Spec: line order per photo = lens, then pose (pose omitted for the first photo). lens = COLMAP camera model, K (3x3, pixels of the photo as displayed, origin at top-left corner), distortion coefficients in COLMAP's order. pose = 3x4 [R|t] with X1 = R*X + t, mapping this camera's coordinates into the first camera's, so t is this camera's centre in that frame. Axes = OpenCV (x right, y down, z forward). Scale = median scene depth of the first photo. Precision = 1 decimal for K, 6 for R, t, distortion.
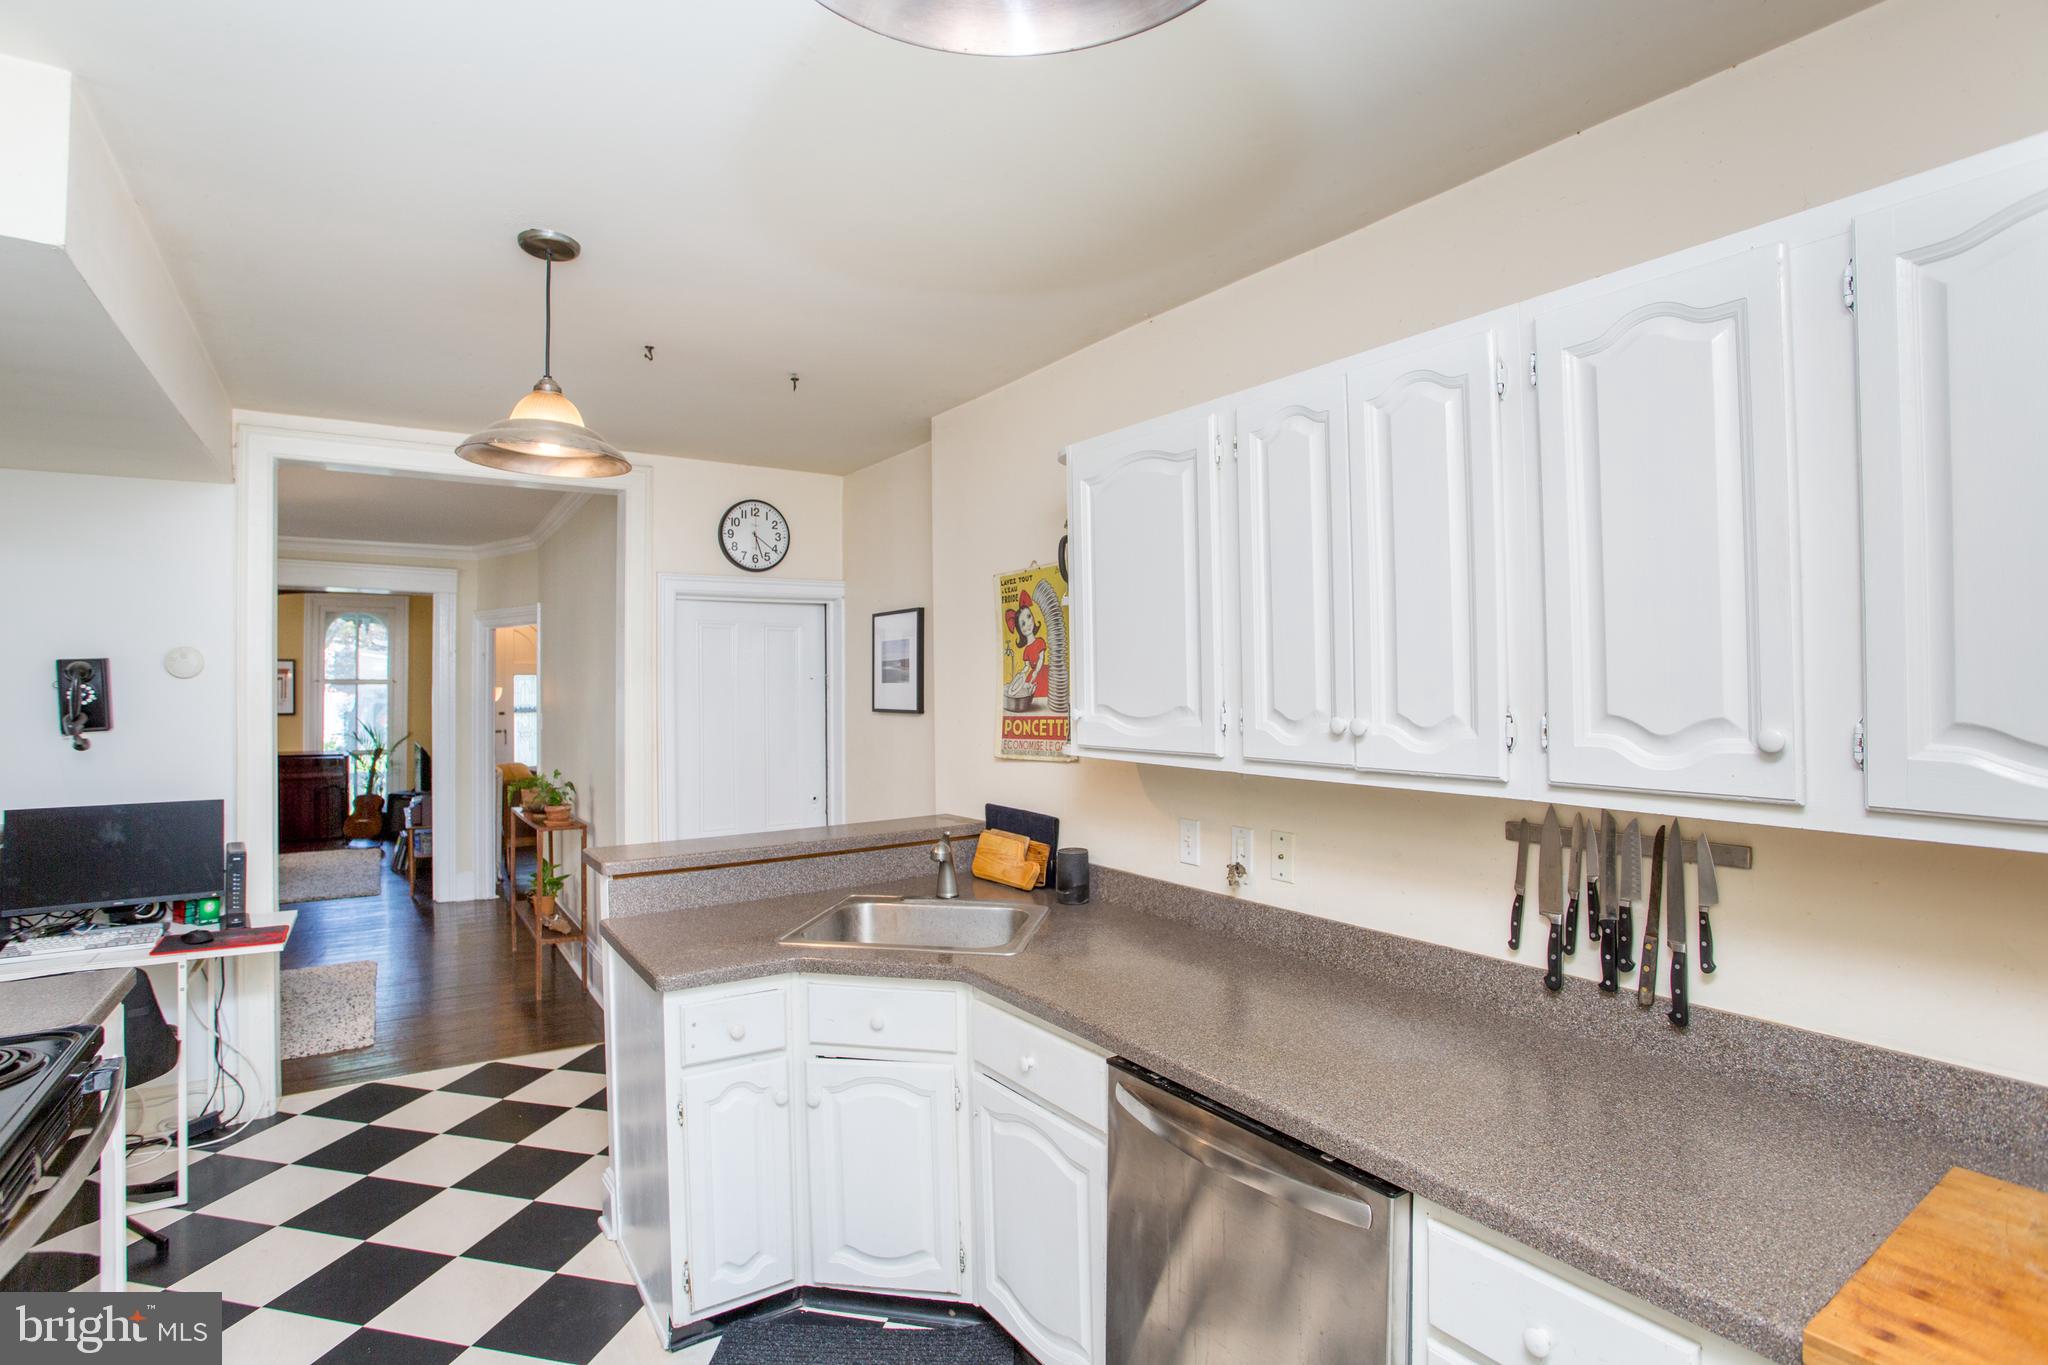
lens RADIAL K [[988.0, 0, 1016.4], [0, 988.0, 674.3], [0, 0, 1]] dist [-0.077542, 0.032799]
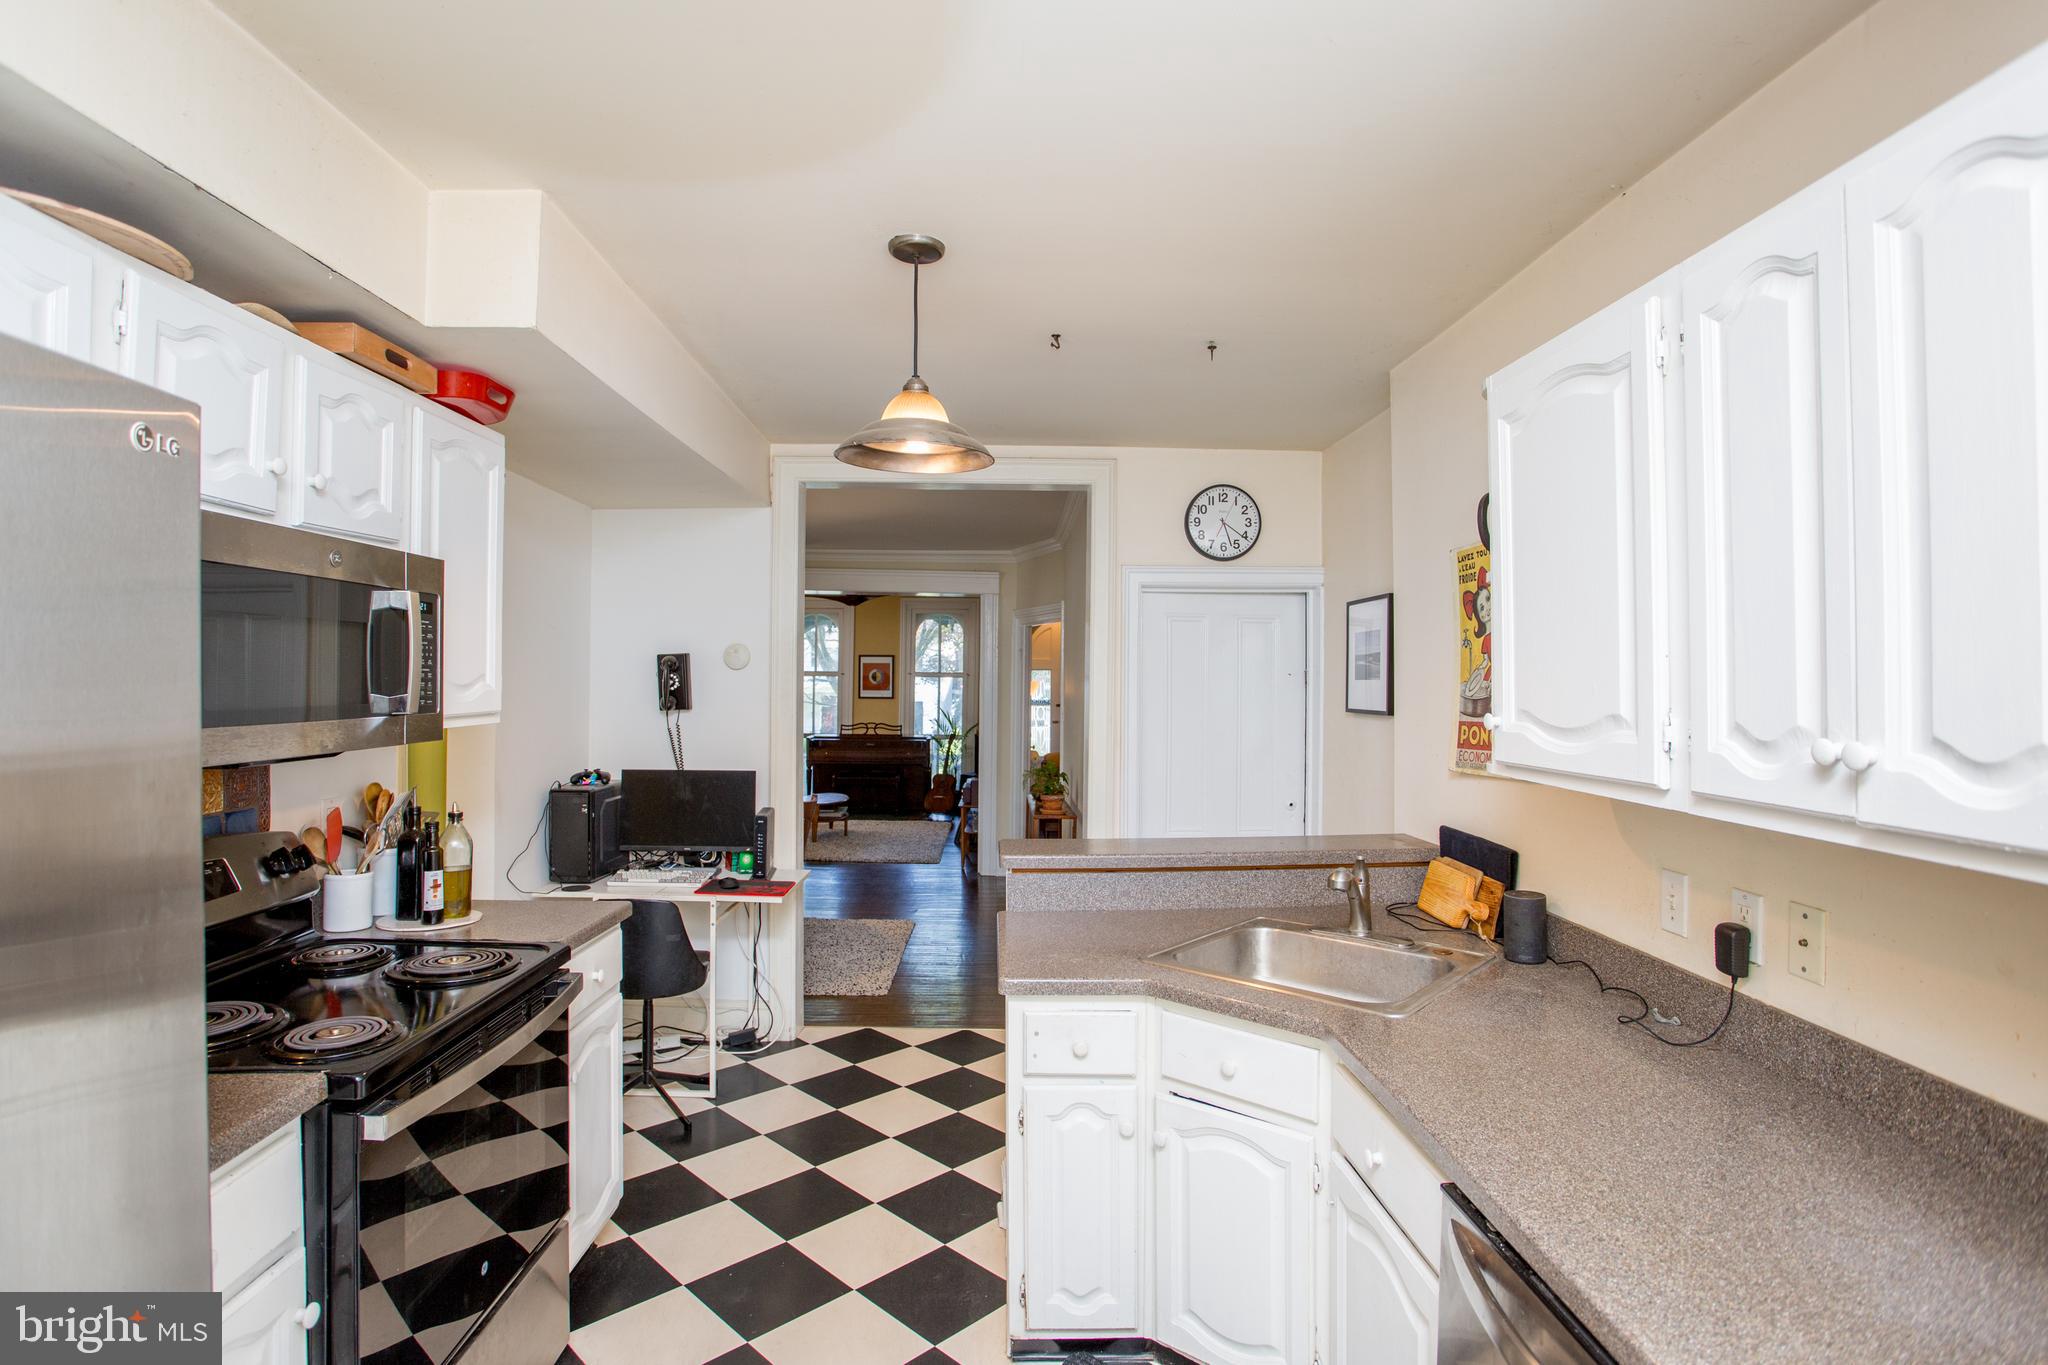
lens RADIAL K [[1009.8, 0, 1026.6], [0, 1009.8, 676.6], [0, 0, 1]] dist [-0.075492, 0.031369]
pose [[0.846494, 0.009113, -0.532320, 0.128145], [-0.005931, 0.999953, 0.007687, 0.000919], [0.532365, -0.003350, 0.846508, 0.113089]]
